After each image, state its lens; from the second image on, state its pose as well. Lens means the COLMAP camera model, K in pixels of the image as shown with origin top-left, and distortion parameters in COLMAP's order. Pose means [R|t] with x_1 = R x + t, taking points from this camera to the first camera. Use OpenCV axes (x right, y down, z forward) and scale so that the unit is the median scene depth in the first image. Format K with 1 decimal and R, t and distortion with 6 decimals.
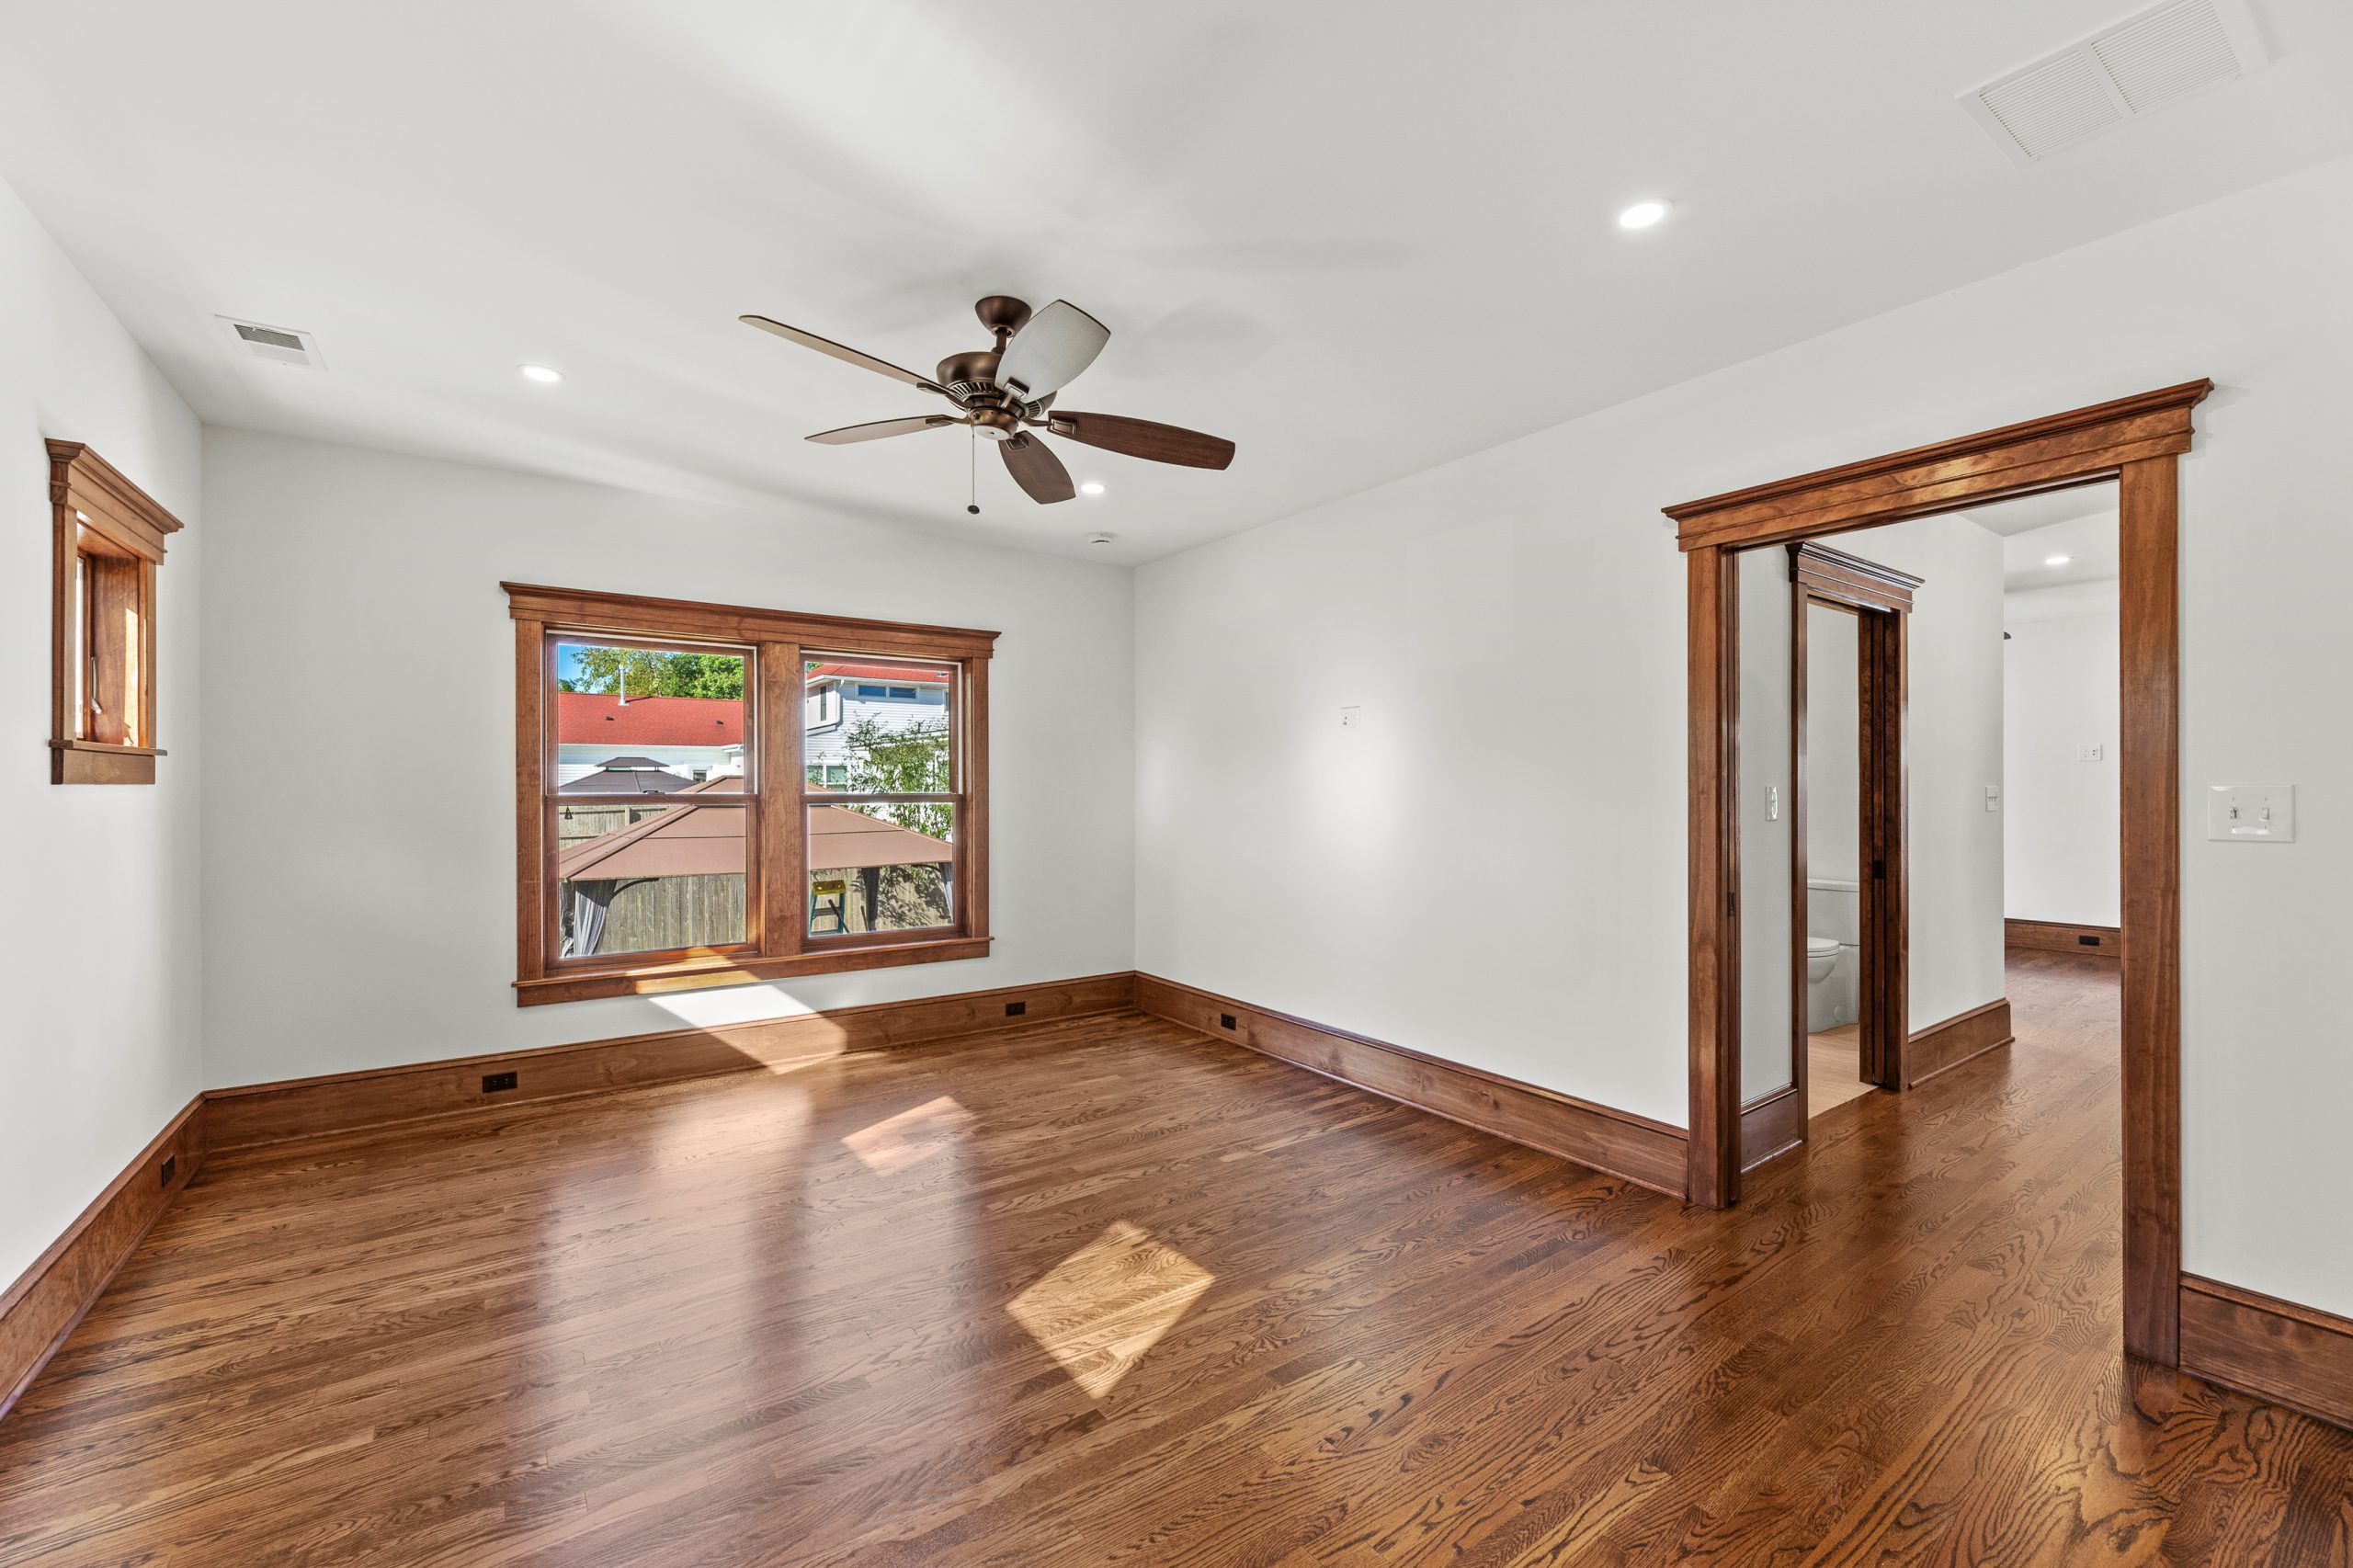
lens RADIAL K [[970.0, 0, 1171.3], [0, 970.0, 781.4], [0, 0, 1]] dist [-0.001574, -0.000213]
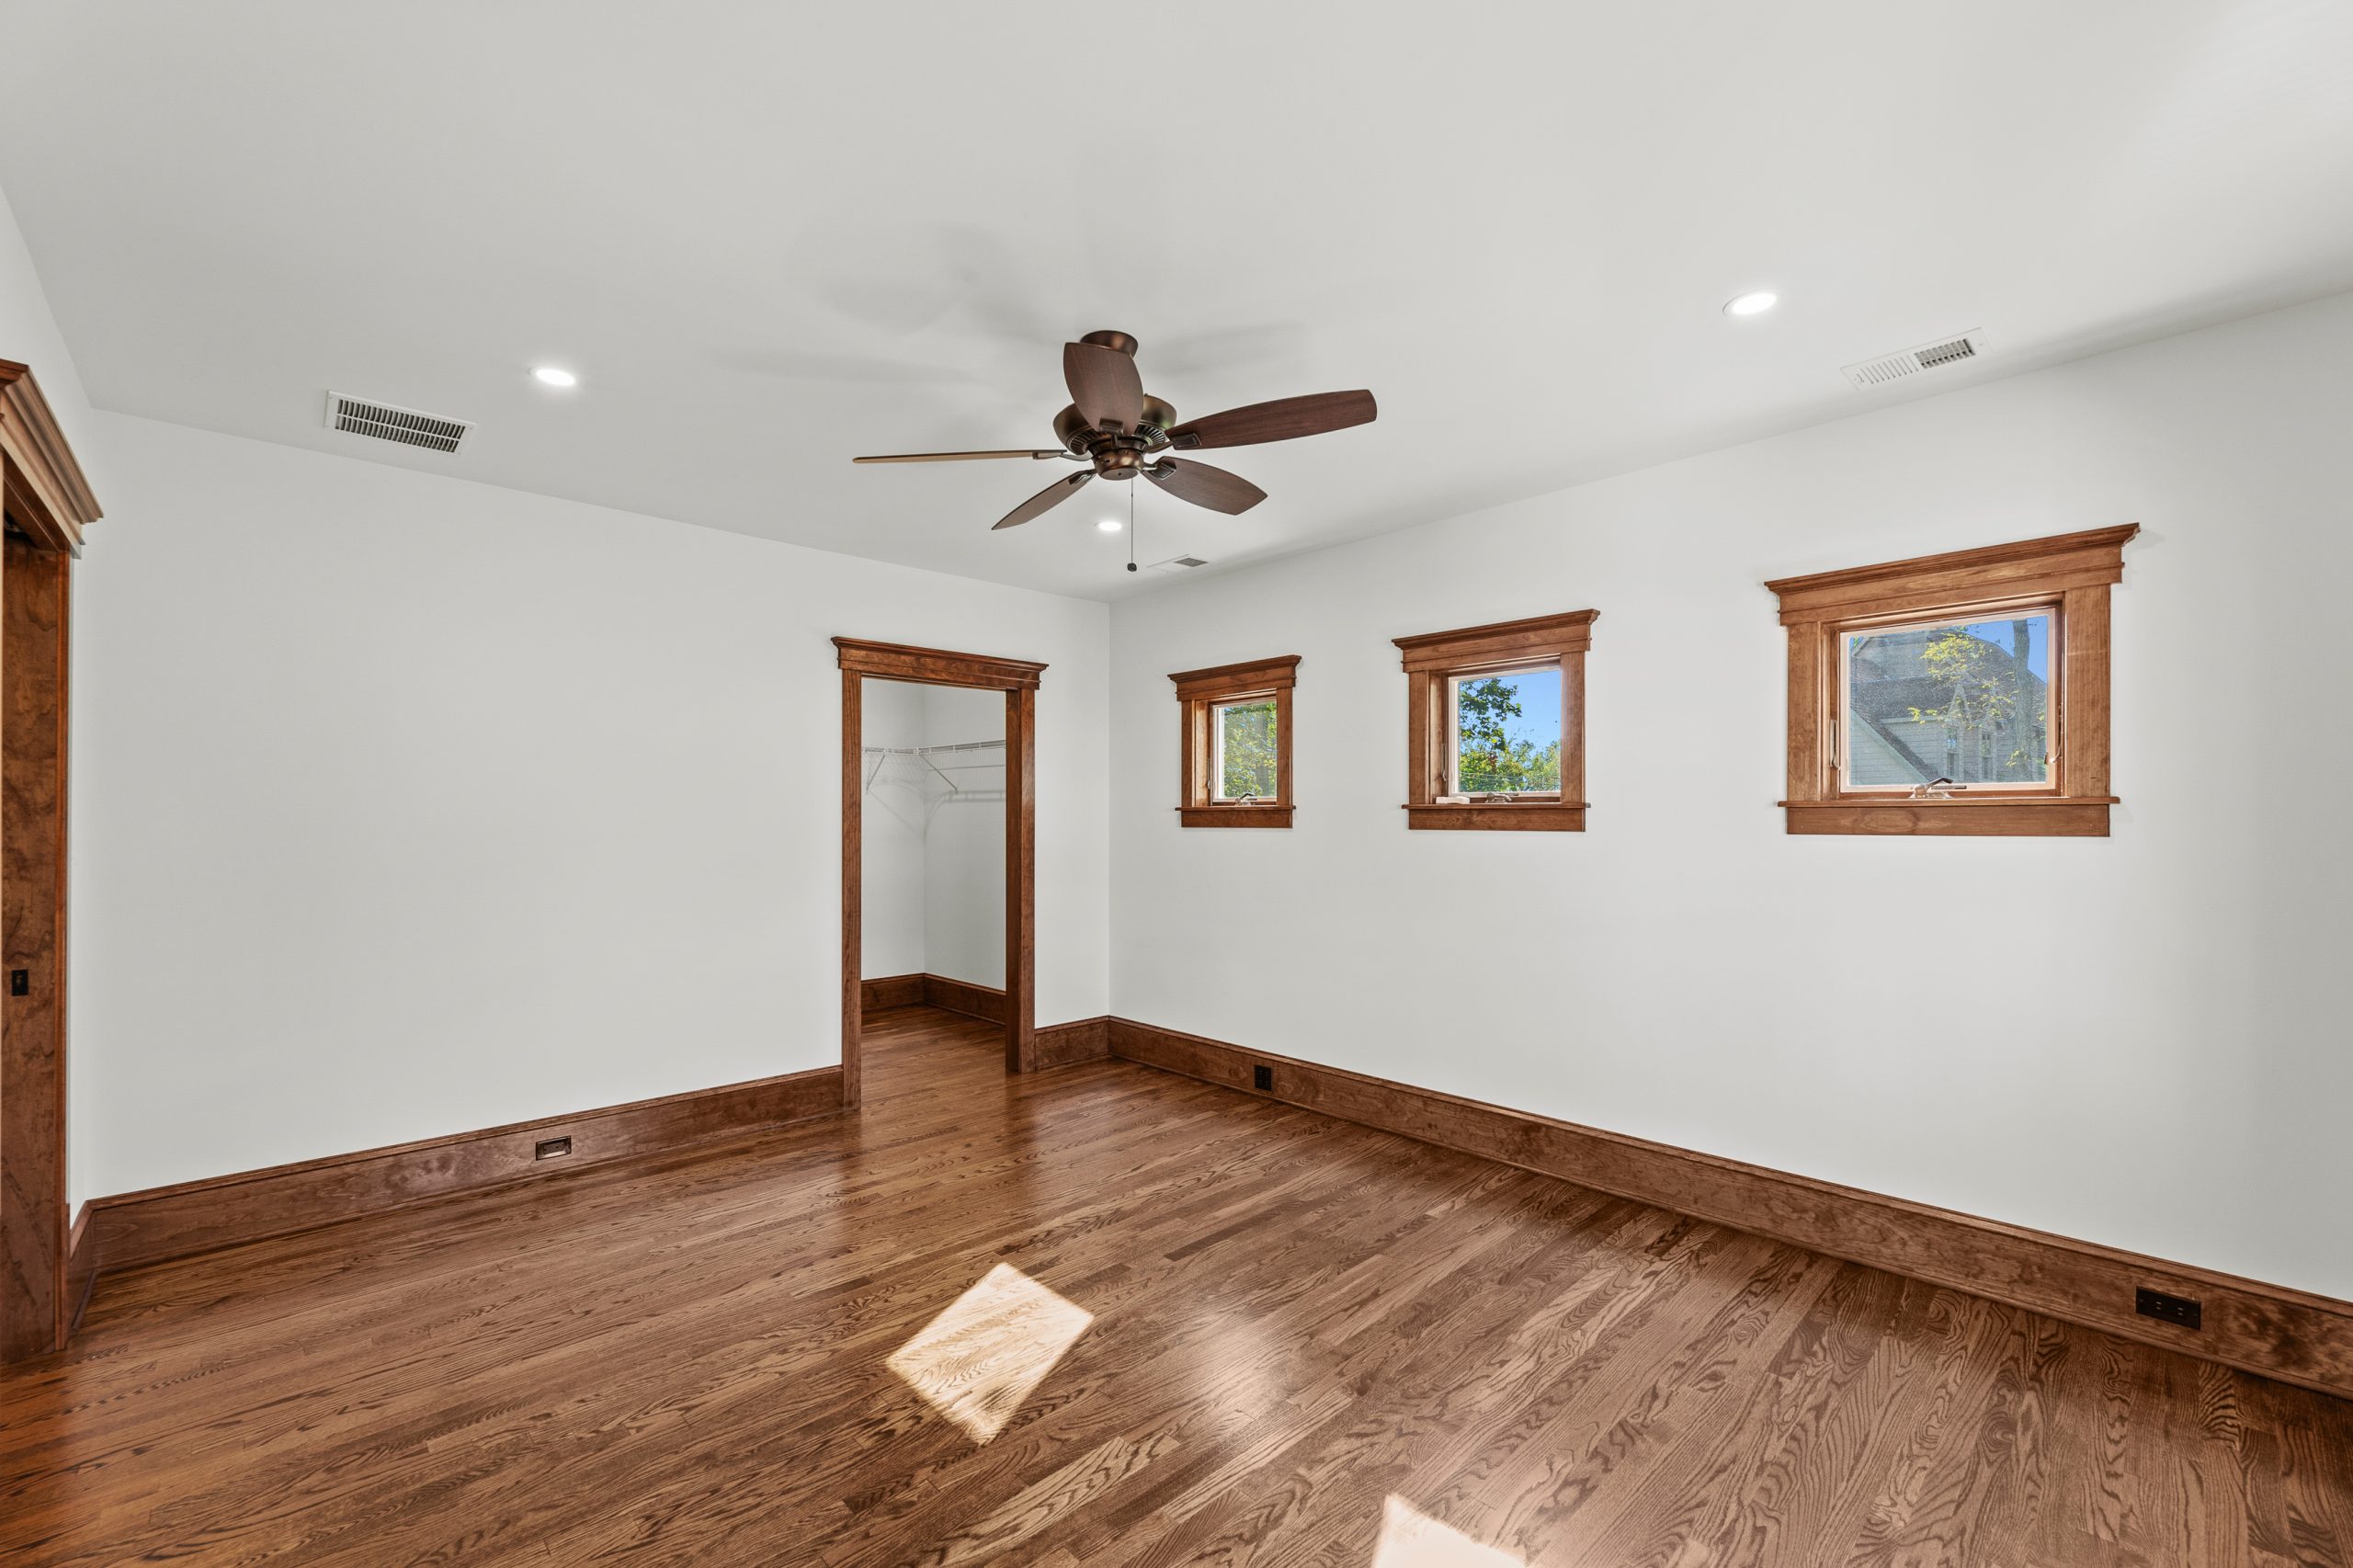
lens RADIAL K [[962.1, 0, 1160.2], [0, 962.1, 816.9], [0, 0, 1]] dist [-0.002354, -0.000205]
pose [[-0.991609, -0.000646, -0.129268, -0.067603], [0.000057, 0.999985, -0.005435, -0.007668], [0.129270, -0.005397, -0.991595, 1.325750]]
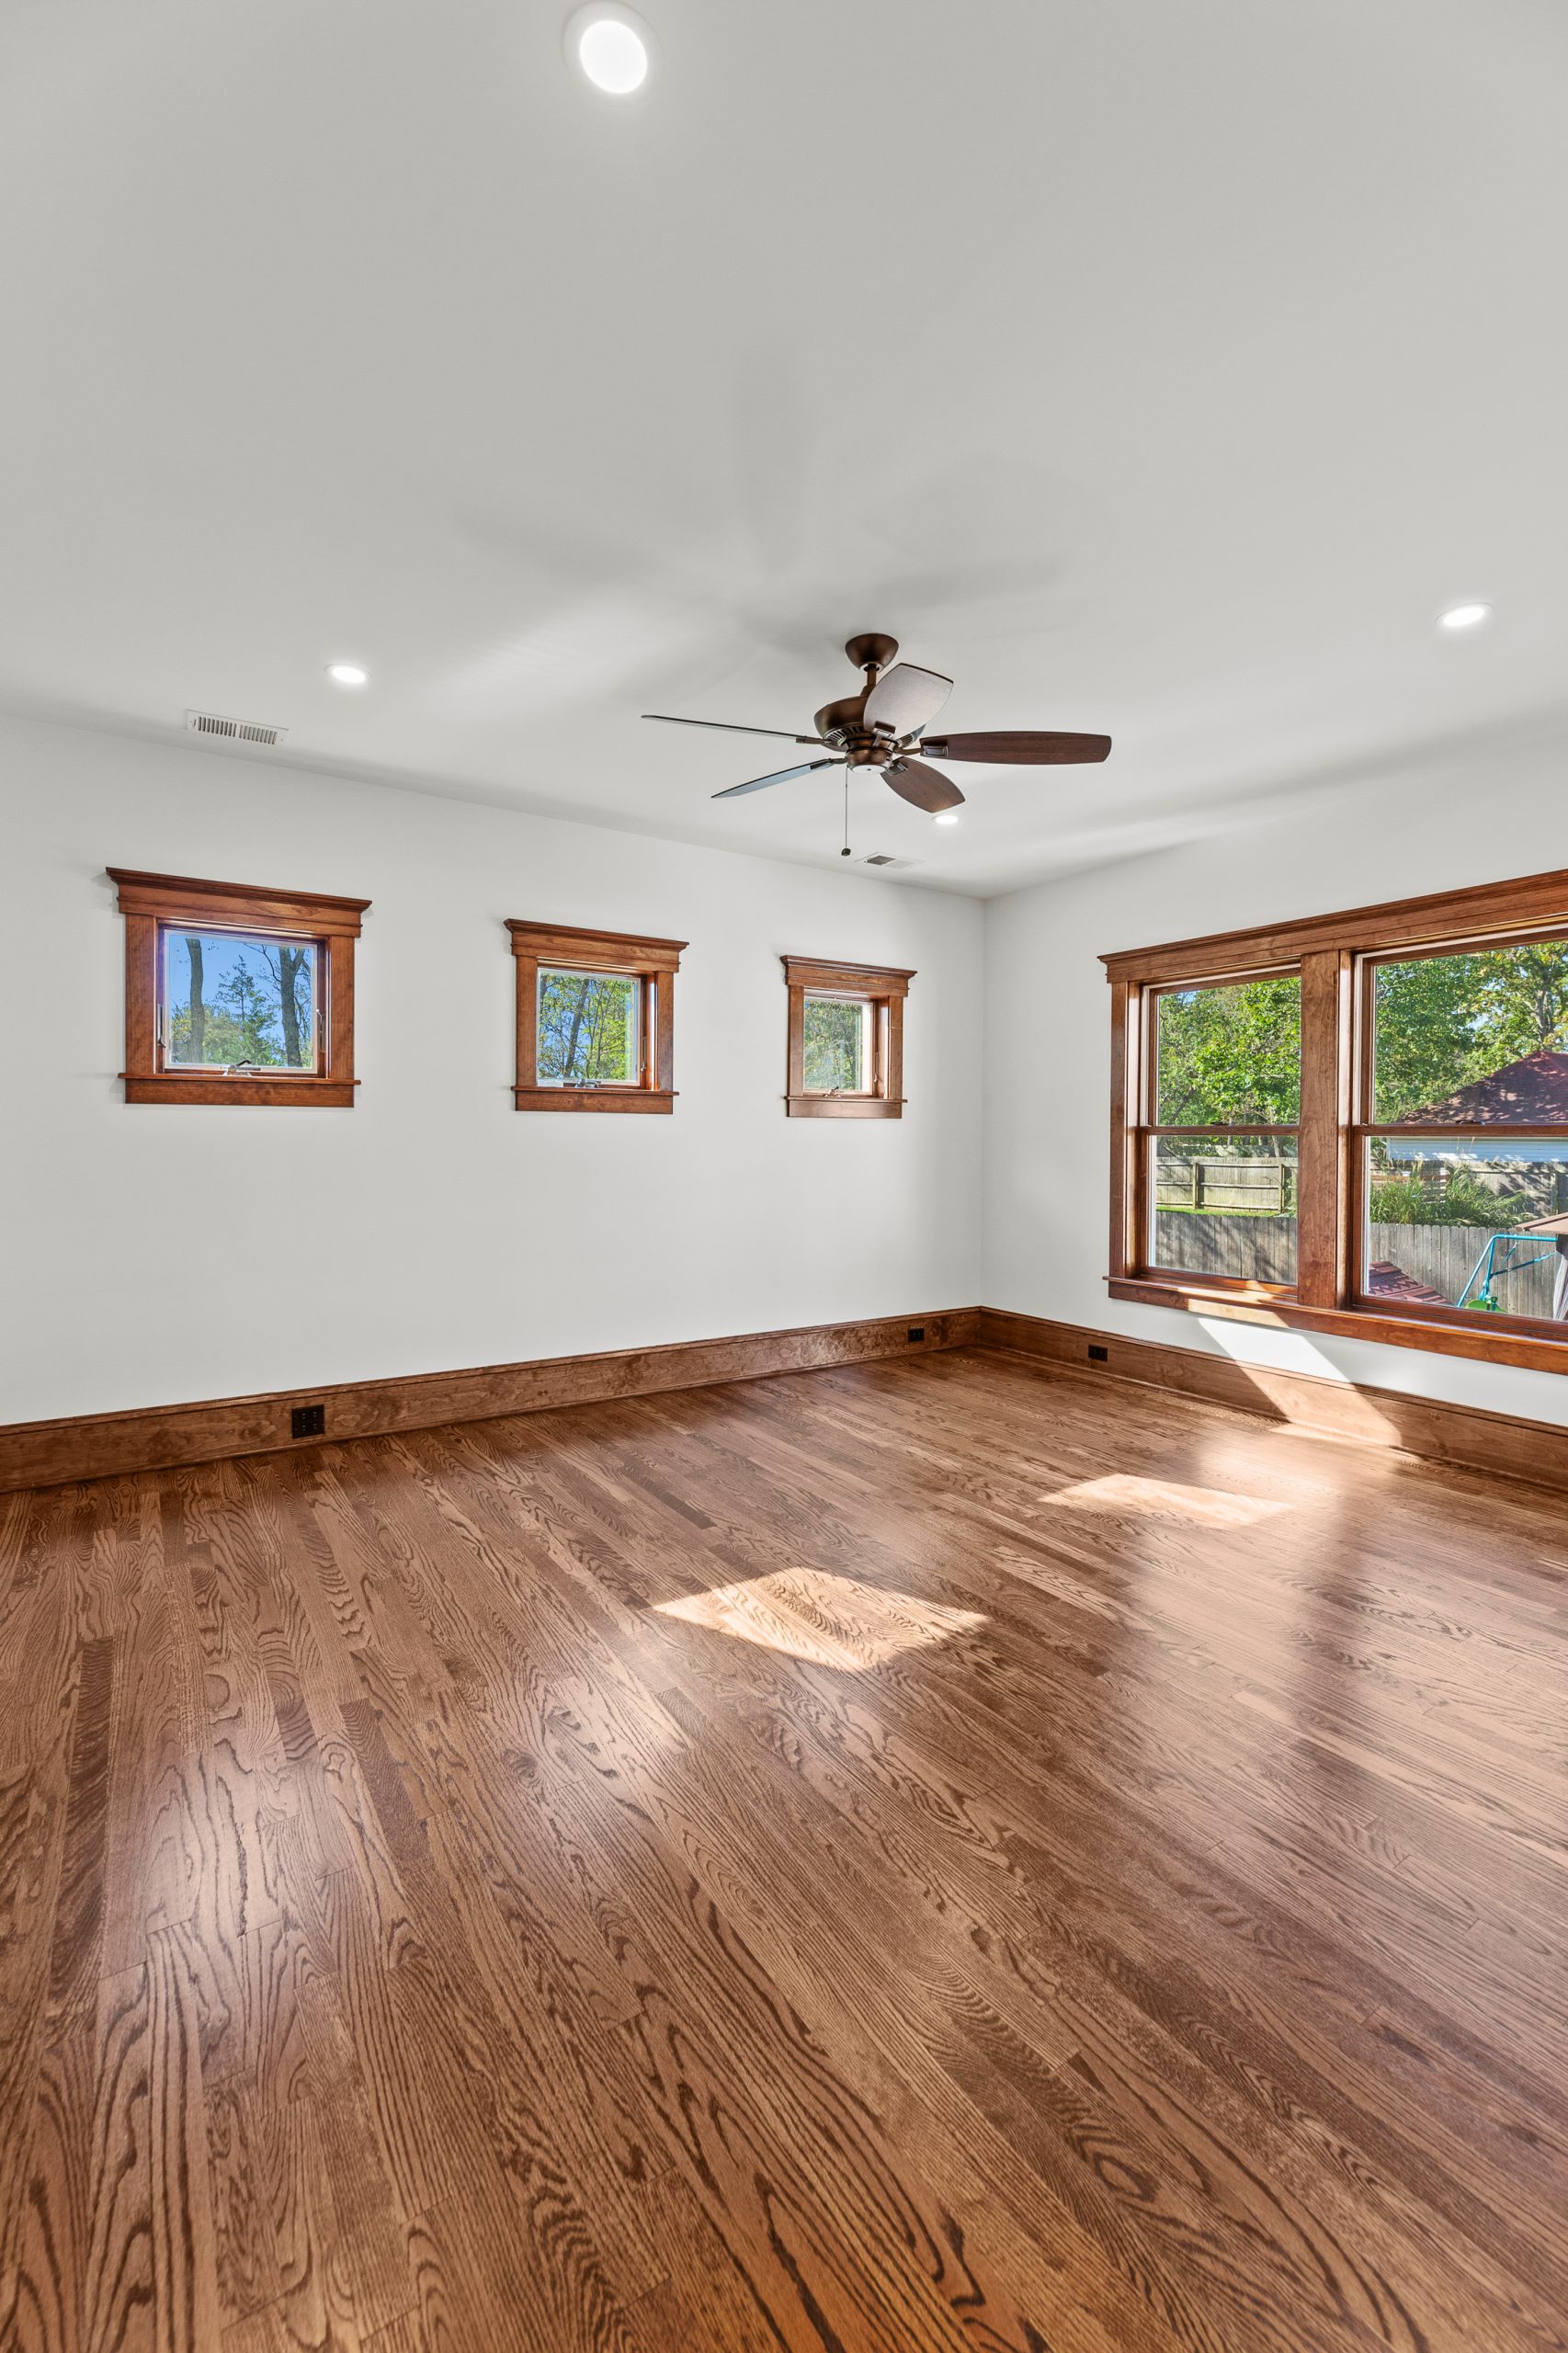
lens RADIAL K [[983.7, 0, 777.3], [0, 983.7, 1151.1], [0, 0, 1]] dist [-0.001285, -0.000140]
pose [[-0.046808, 0.012483, -0.998826, 0.609520], [-0.001120, 0.999921, 0.012549, 0.031442], [0.998903, 0.001706, -0.046790, 0.647381]]
